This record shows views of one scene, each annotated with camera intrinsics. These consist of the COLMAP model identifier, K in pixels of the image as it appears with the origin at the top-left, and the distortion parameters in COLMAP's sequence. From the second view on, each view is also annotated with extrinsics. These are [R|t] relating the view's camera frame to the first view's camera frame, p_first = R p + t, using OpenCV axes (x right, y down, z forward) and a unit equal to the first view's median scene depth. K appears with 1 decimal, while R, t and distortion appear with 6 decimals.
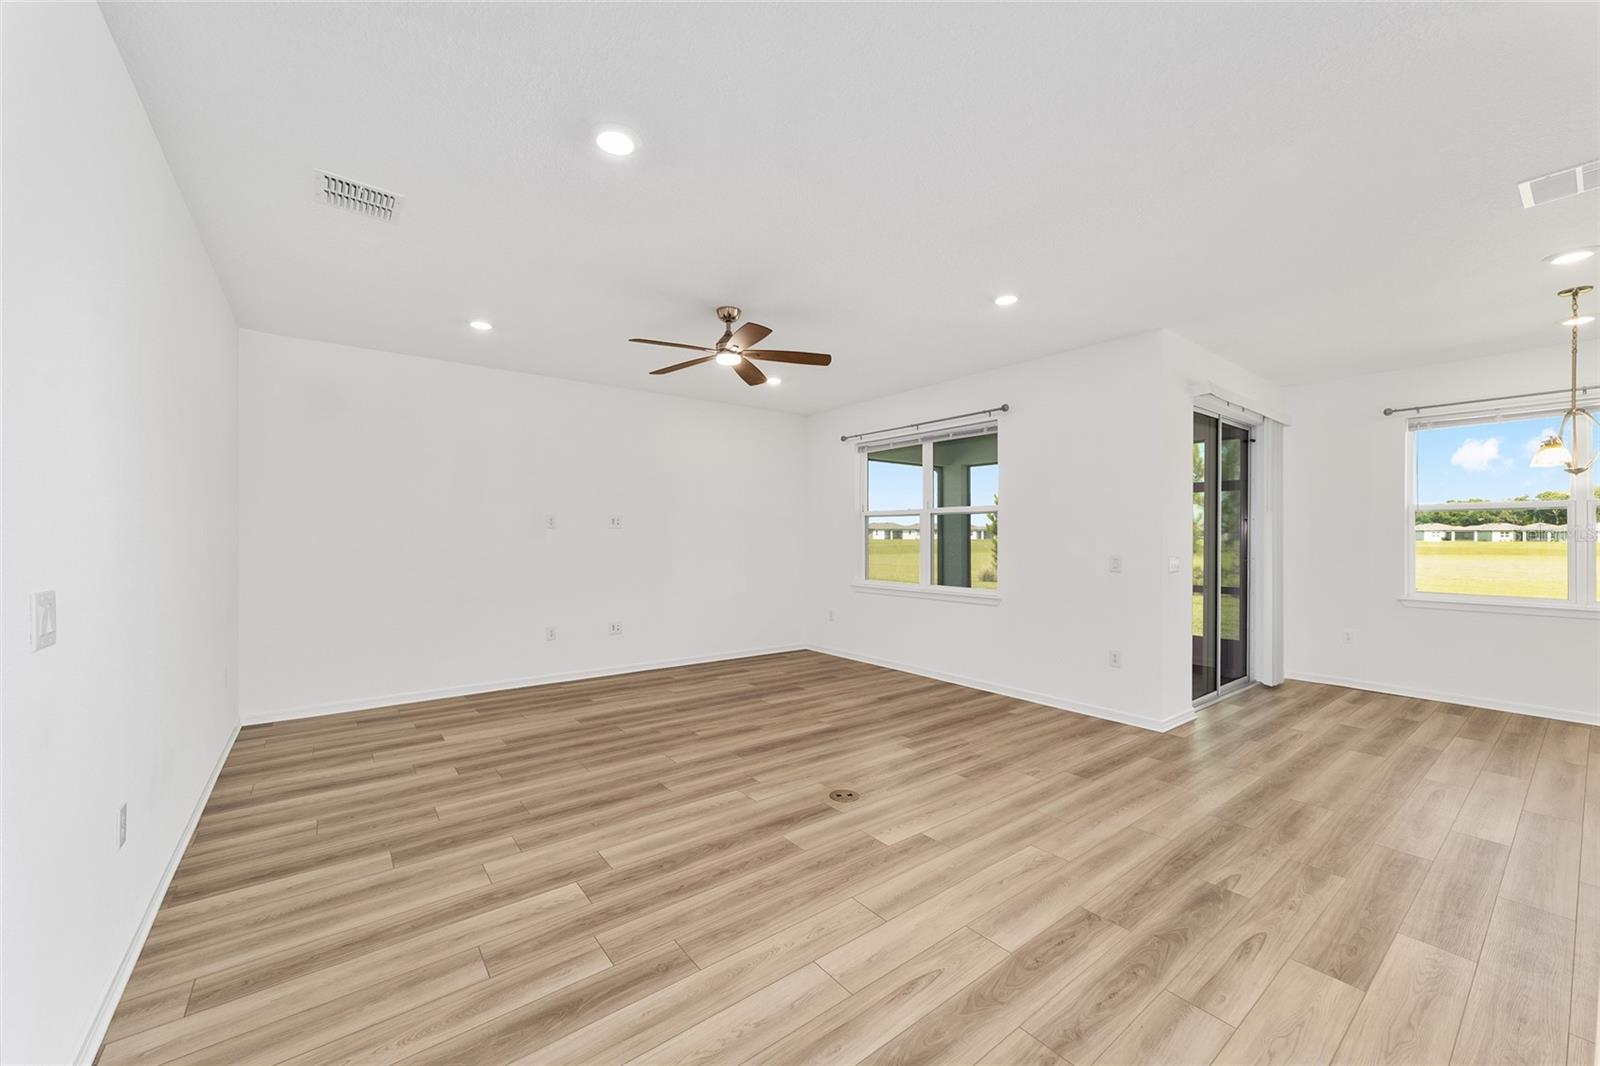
lens RADIAL K [[613.9, 0, 793.5], [0, 613.9, 534.0], [0, 0, 1]] dist [-0.008685, 0.007641]
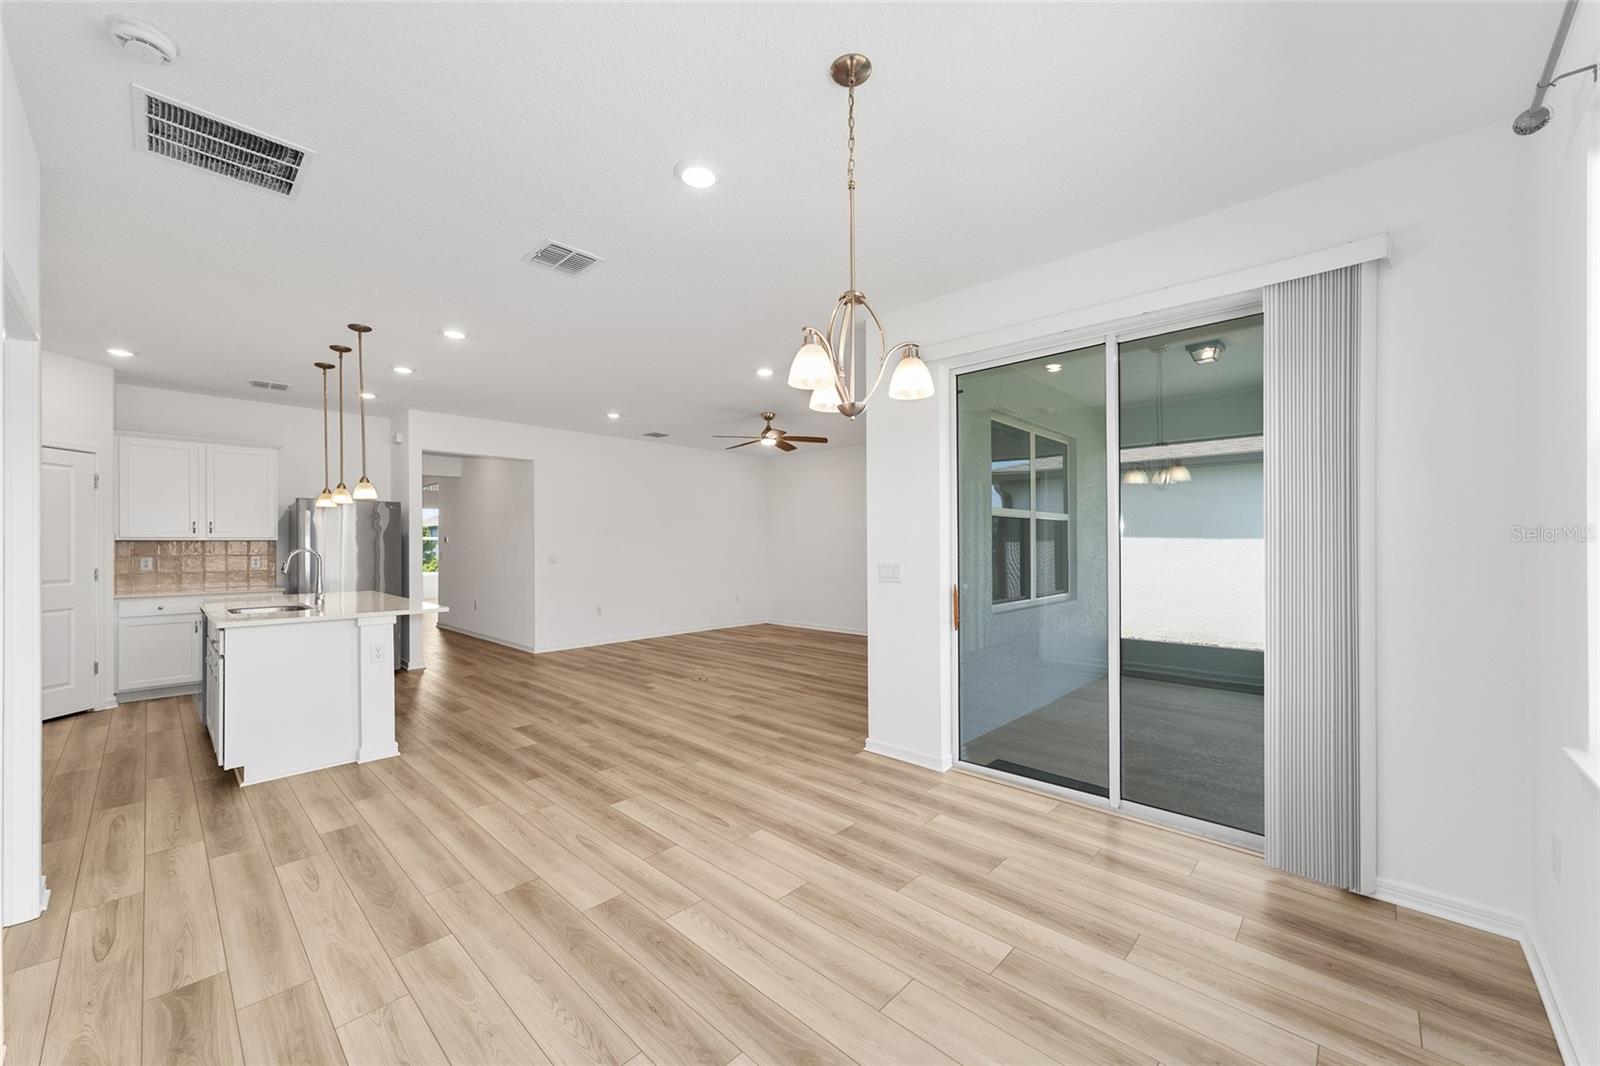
lens RADIAL K [[610.7, 0, 794.8], [0, 610.7, 544.6], [0, 0, 1]] dist [0.007104, 0.000202]
pose [[0.158510, -0.002244, -0.987355, 1.655242], [0.005087, 0.999986, -0.001456, 0.008145], [0.987344, -0.004792, 0.158519, 0.812589]]
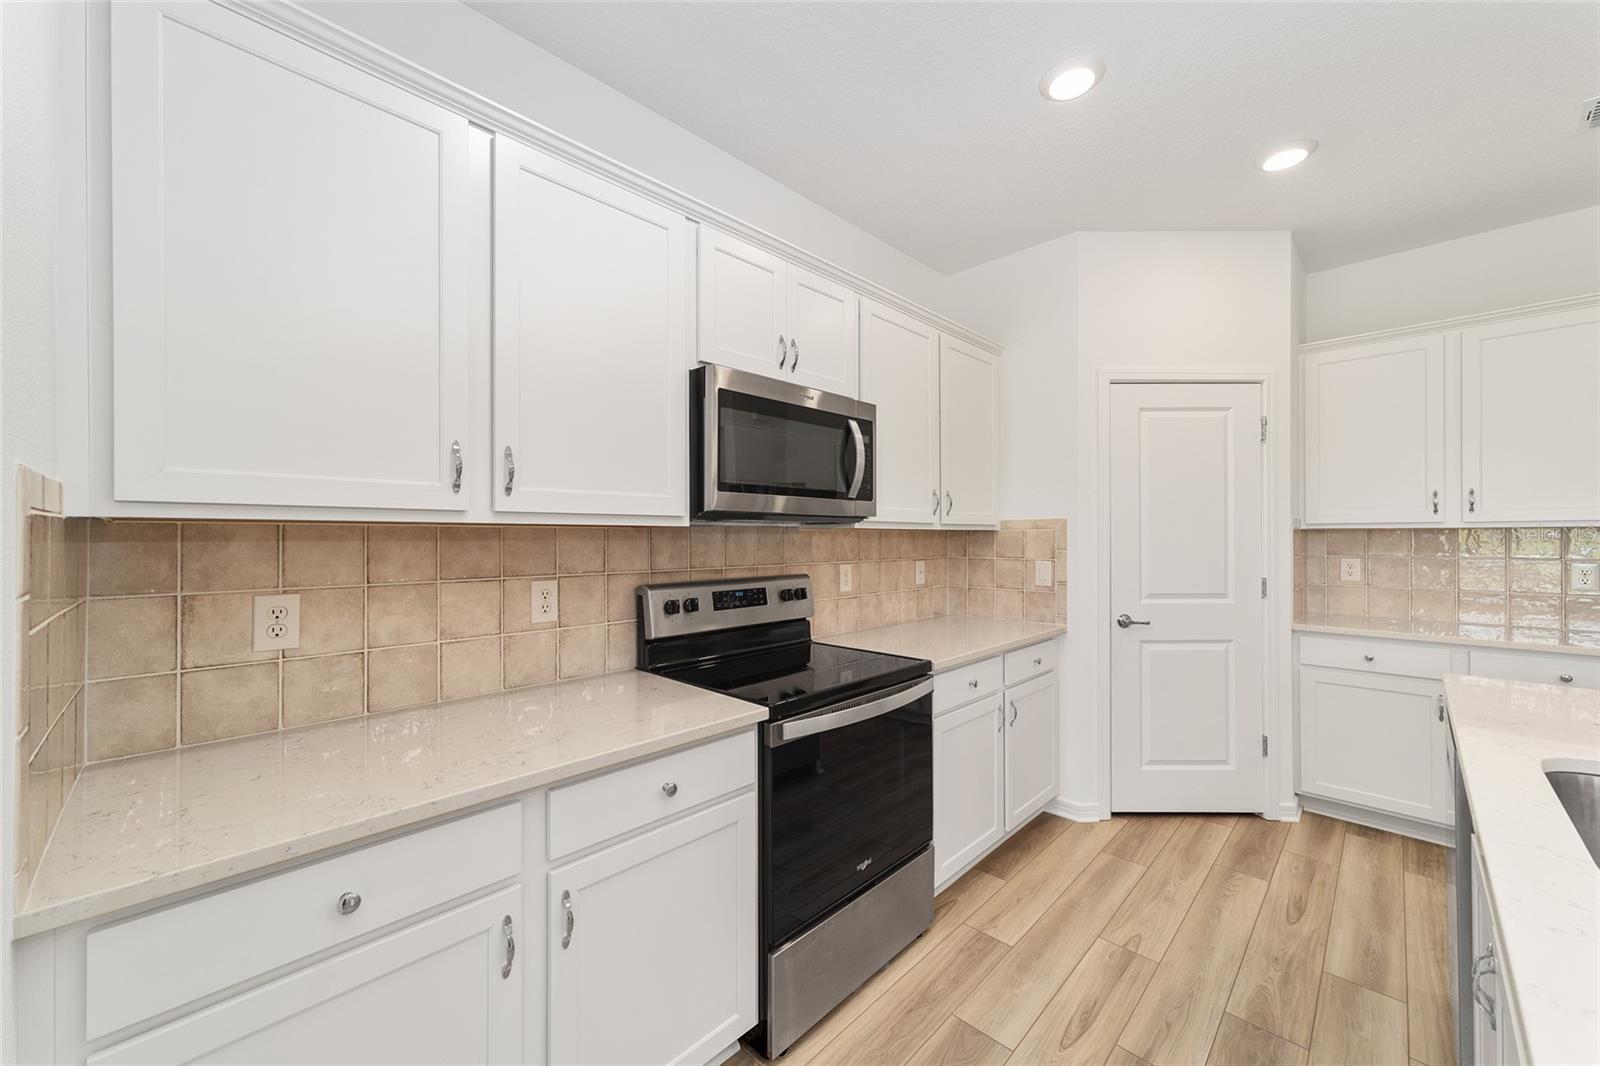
lens RADIAL K [[613.9, 0, 793.5], [0, 613.9, 534.0], [0, 0, 1]] dist [-0.008685, 0.007641]
pose [[-0.989919, -0.002661, -0.141613, 0.845892], [-0.001643, 0.999972, -0.007308, 0.002389], [0.141628, -0.007002, -0.989895, 0.249534]]
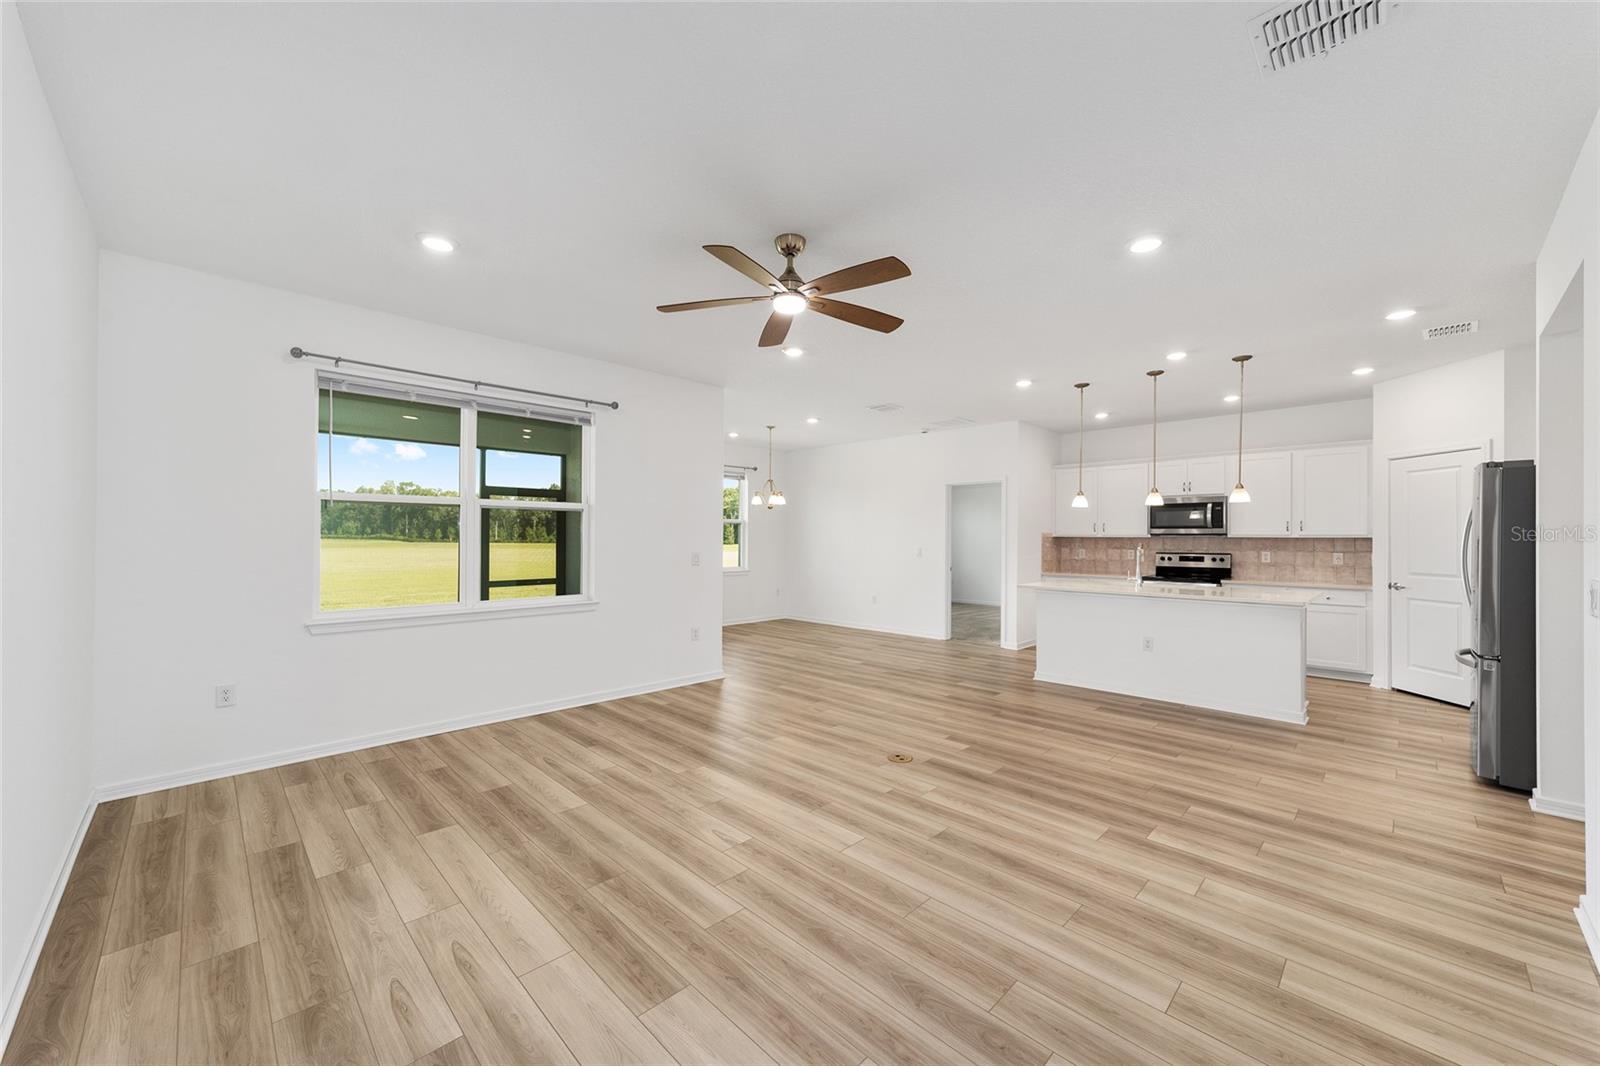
lens RADIAL K [[609.7, 0, 794.1], [0, 609.7, 533.9], [0, 0, 1]] dist [-0.008005, 0.007454]
pose [[-0.125734, 0.003319, 0.992058, -0.867778], [-0.008857, 0.999951, -0.004468, 0.001240], [-0.992024, -0.009348, -0.125698, 1.109679]]
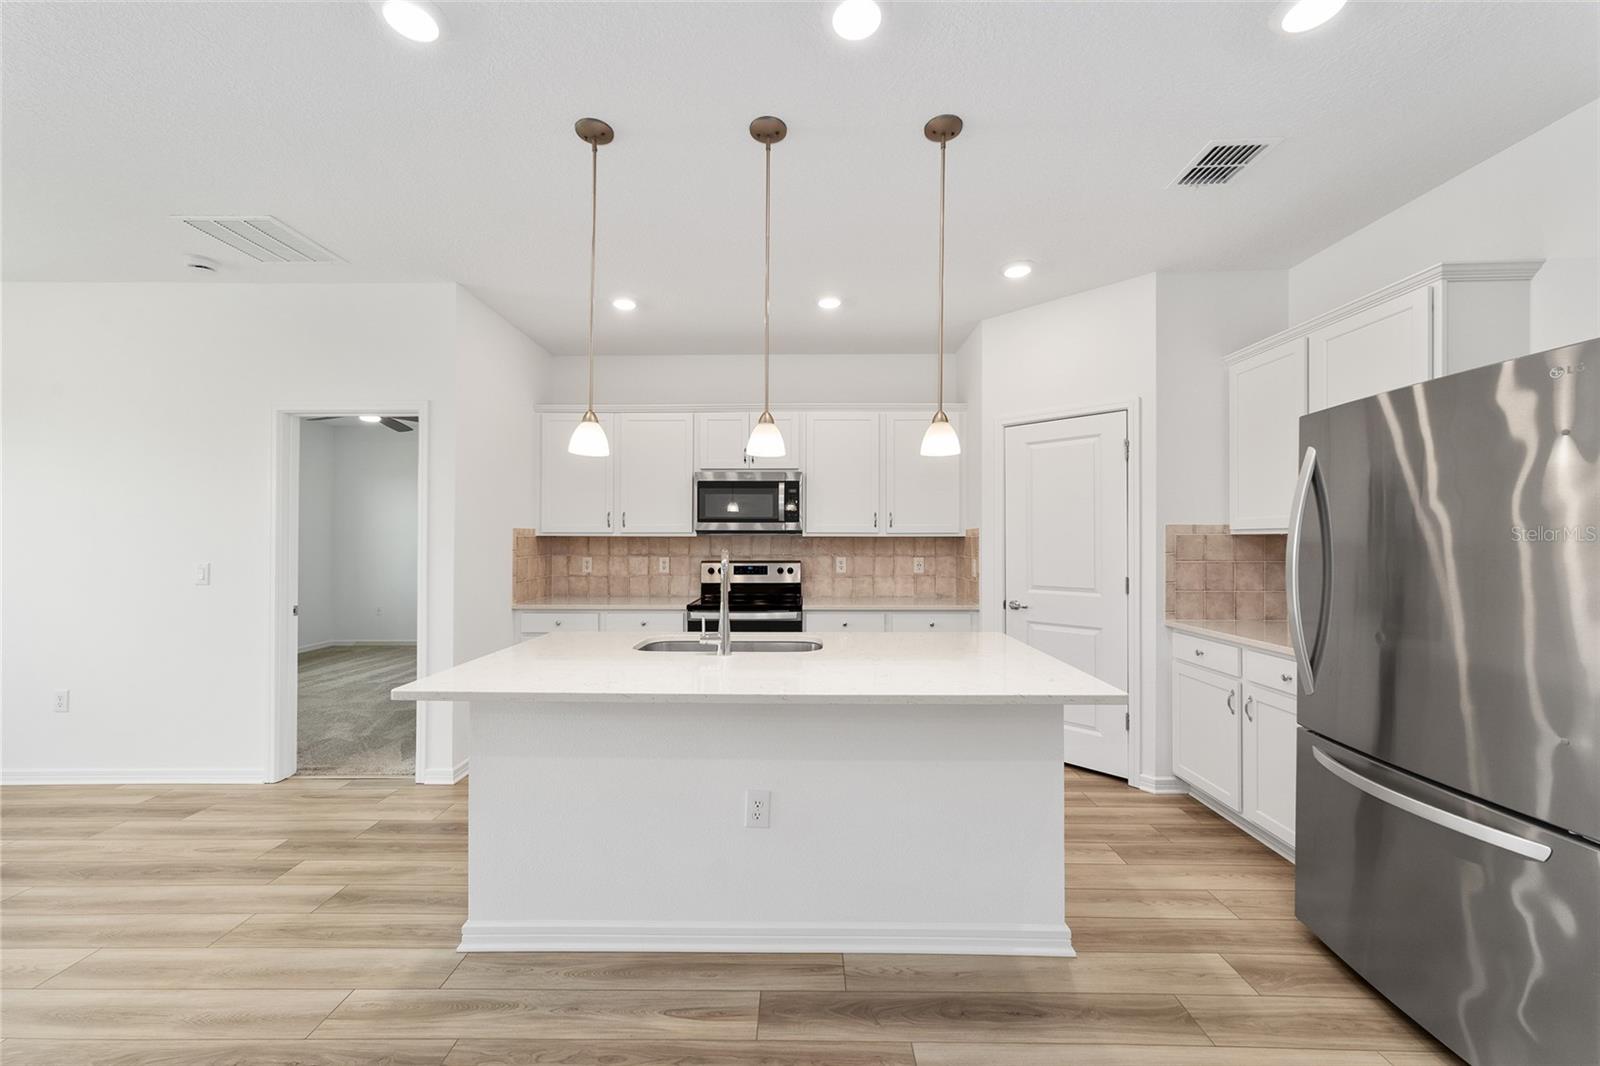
lens RADIAL K [[609.7, 0, 794.1], [0, 609.7, 533.9], [0, 0, 1]] dist [-0.008005, 0.007454]
pose [[-0.786759, 0.003004, 0.617253, 0.012763], [-0.005511, 0.999914, -0.011890, 0.001100], [-0.617235, -0.012756, -0.786675, 0.563865]]
